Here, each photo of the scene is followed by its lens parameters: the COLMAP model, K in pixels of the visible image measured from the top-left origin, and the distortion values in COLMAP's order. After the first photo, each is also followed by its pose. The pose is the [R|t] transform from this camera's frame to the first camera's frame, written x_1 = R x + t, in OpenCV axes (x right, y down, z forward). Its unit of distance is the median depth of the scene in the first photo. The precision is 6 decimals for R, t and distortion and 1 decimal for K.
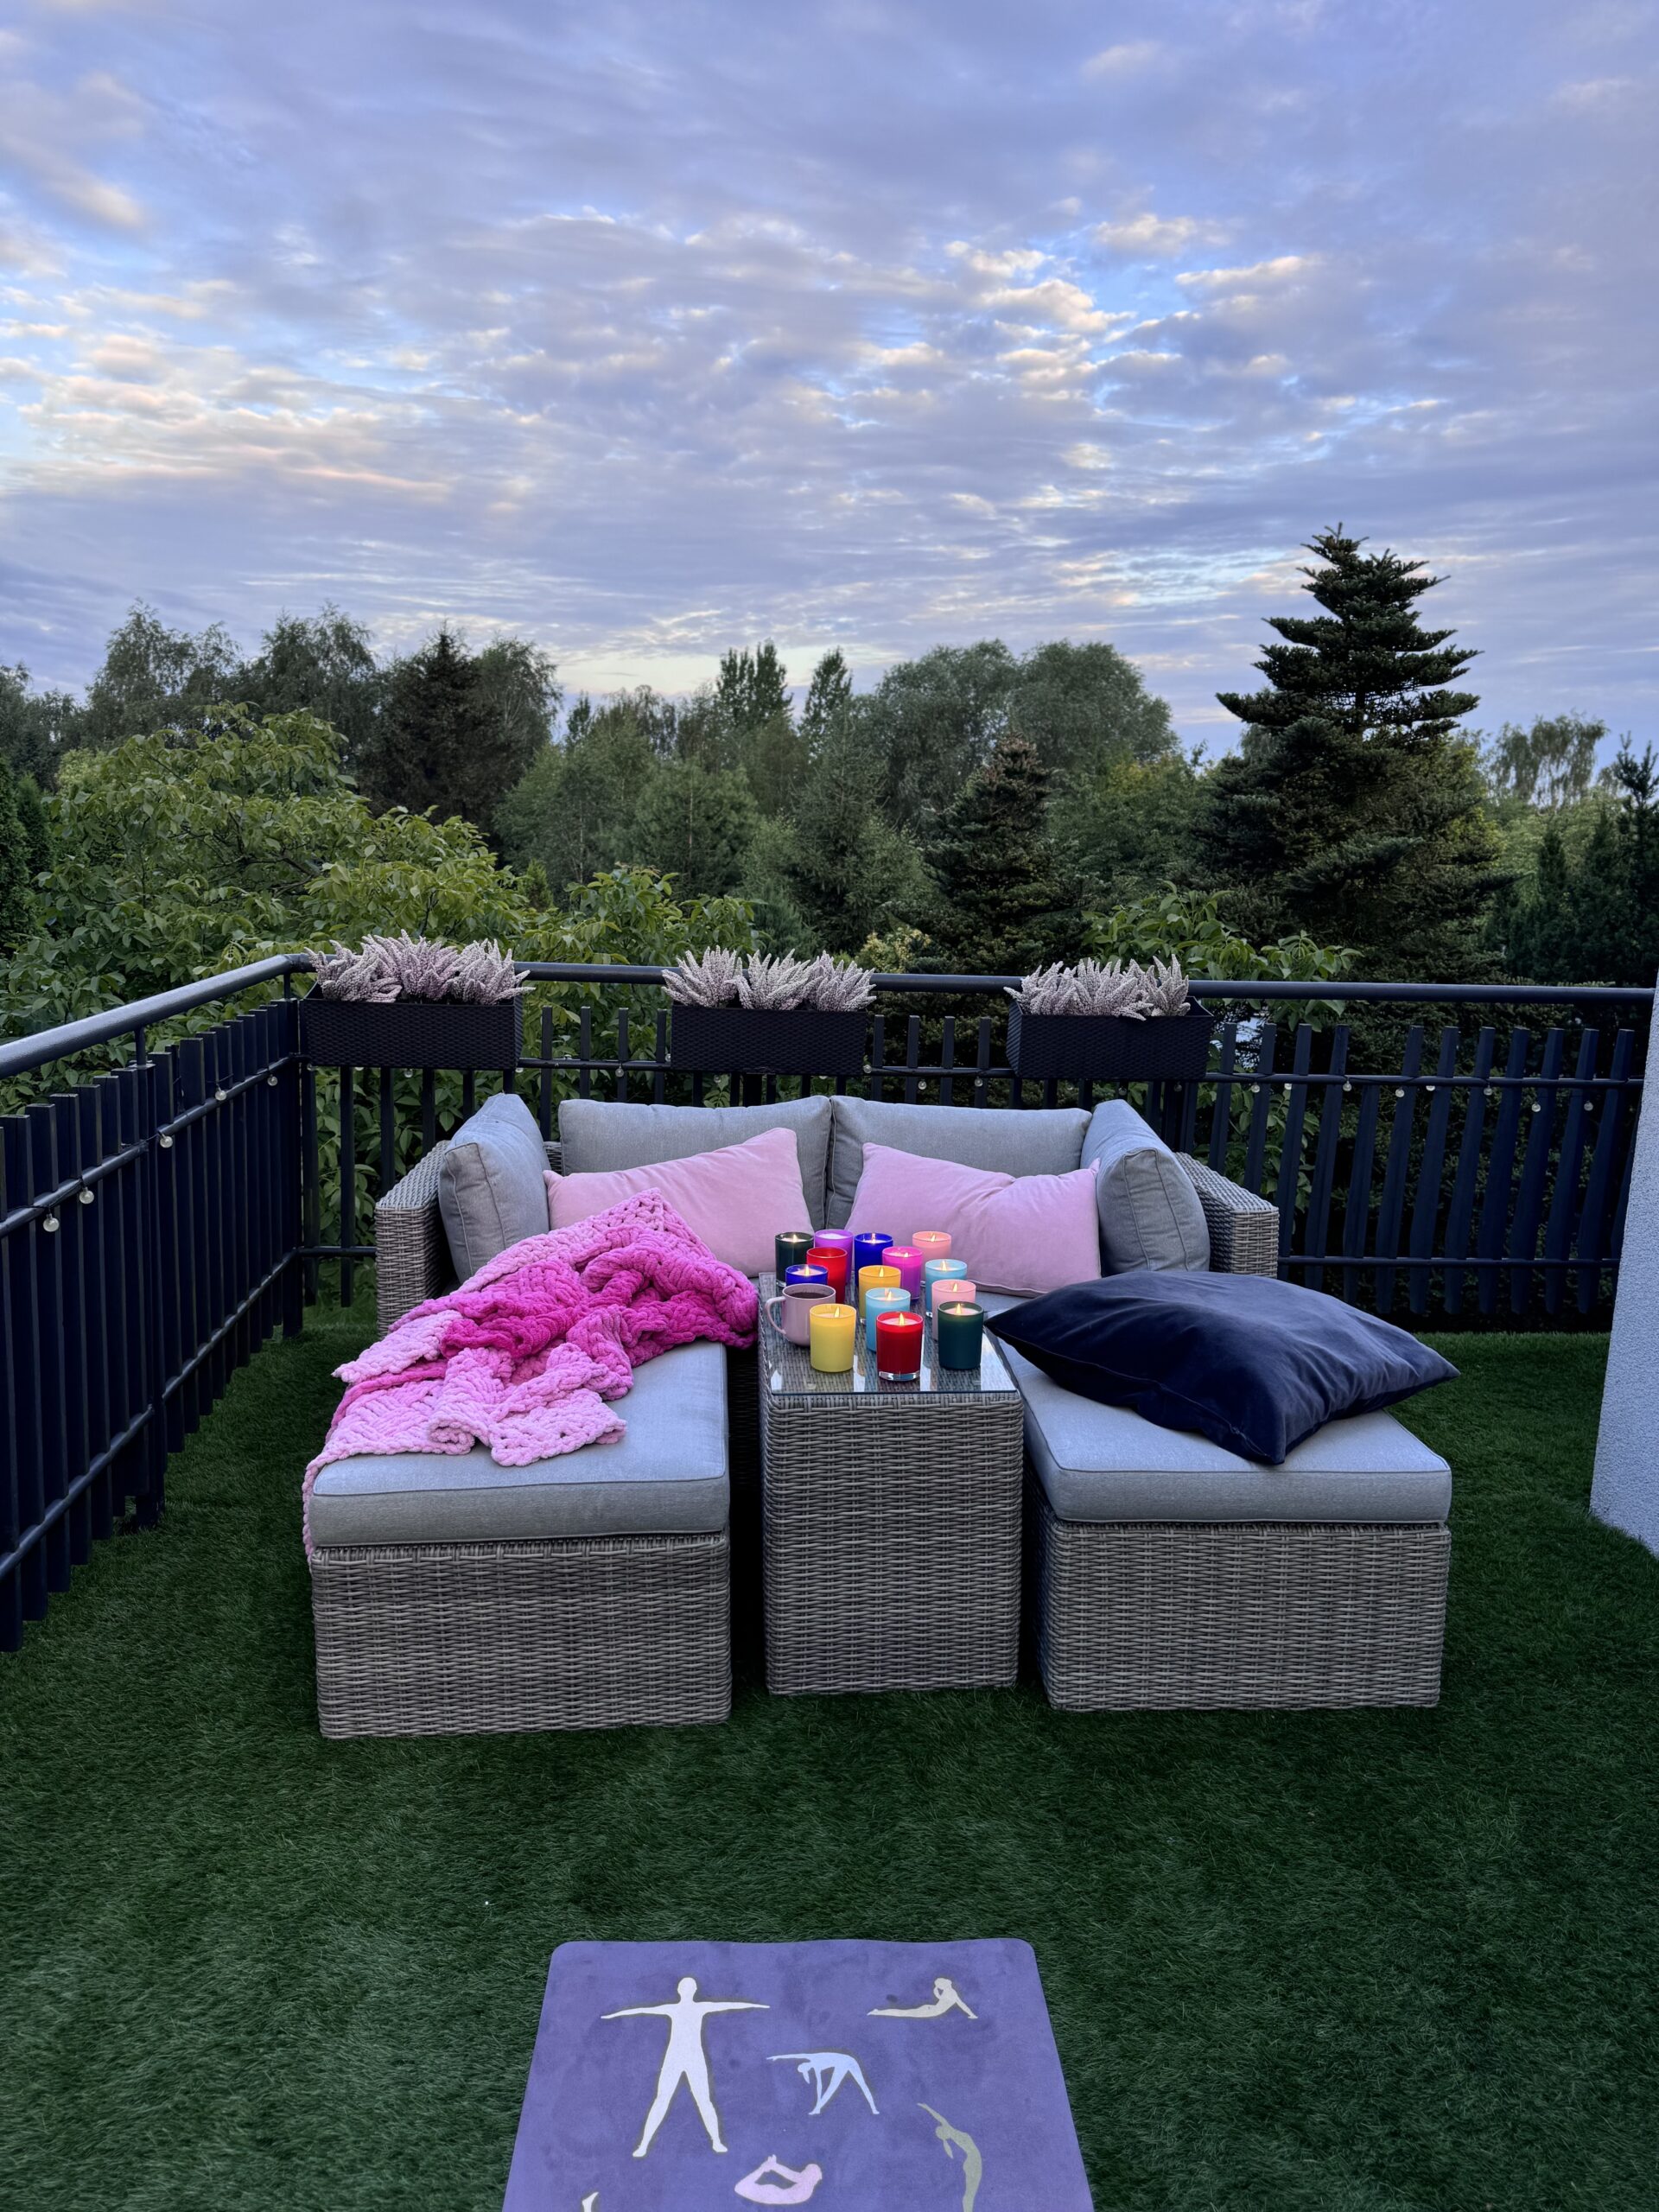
lens RADIAL K [[1617.9, 0, 825.1], [0, 1617.9, 1131.7], [0, 0, 1]] dist [0.177692, -0.406967]
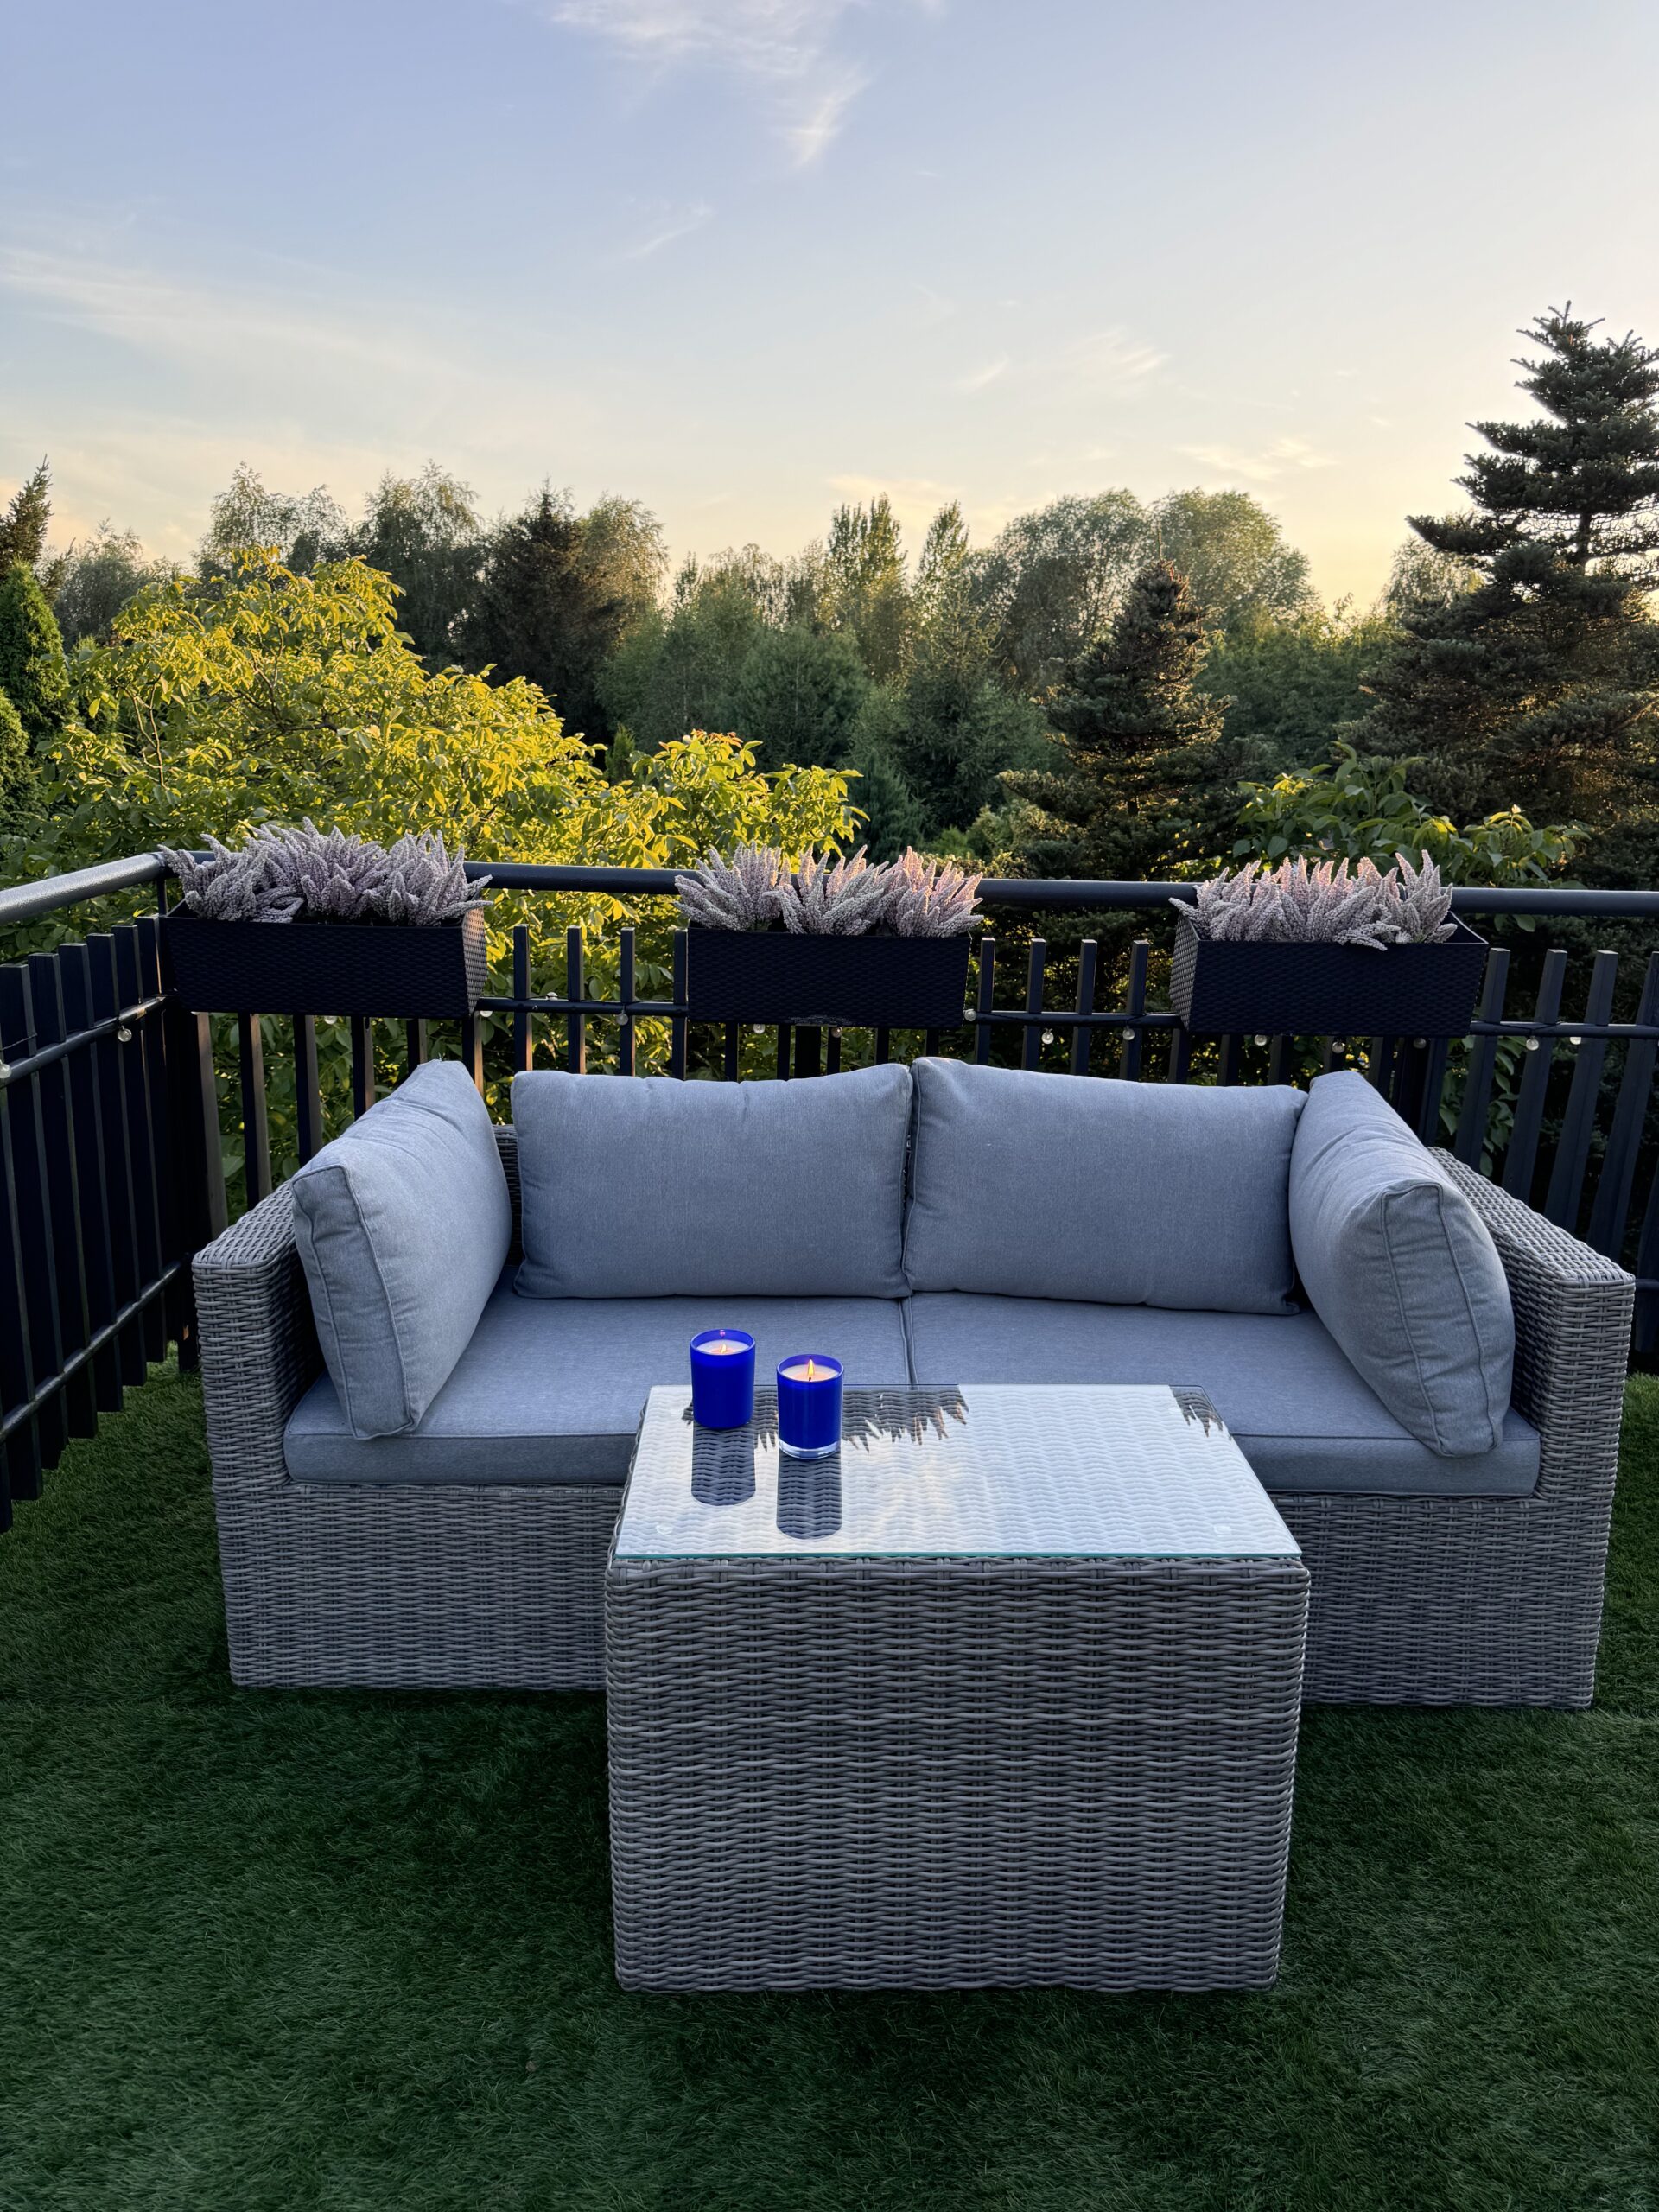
lens RADIAL K [[1617.9, 0, 825.1], [0, 1617.9, 1131.7], [0, 0, 1]] dist [0.177692, -0.406967]
pose [[0.997731, 0.011652, -0.066315, 0.005221], [-0.006563, 0.997053, 0.076441, -0.020592], [0.067010, -0.075832, 0.994866, 0.141425]]
